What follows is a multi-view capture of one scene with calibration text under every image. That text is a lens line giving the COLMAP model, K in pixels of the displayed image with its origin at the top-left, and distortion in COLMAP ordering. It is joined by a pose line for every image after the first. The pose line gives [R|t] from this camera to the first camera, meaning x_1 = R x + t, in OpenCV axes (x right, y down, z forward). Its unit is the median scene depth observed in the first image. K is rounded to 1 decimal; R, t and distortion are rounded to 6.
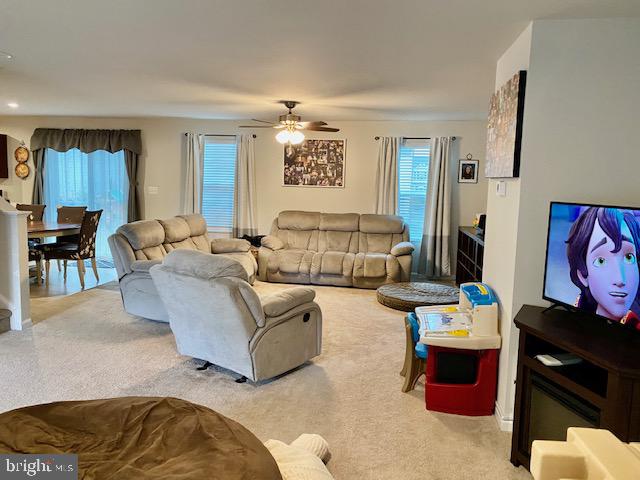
lens RADIAL K [[489.2, 0, 317.7], [0, 489.2, 240.8], [0, 0, 1]] dist [0.111854, -0.151136]
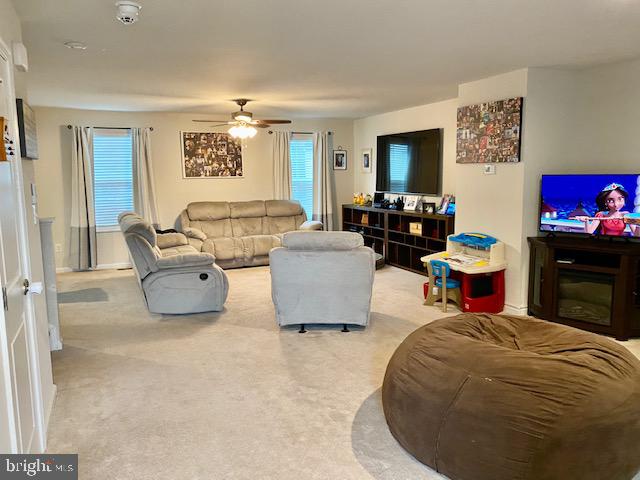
lens RADIAL K [[508.7, 0, 320.0], [0, 508.7, 240.0], [0, 0, 1]] dist [0.052742, -0.182224]
pose [[0.825447, -0.112764, 0.553101, -0.452037], [0.103436, 0.993469, 0.048177, -0.008176], [-0.554922, 0.017443, 0.831720, -0.024398]]
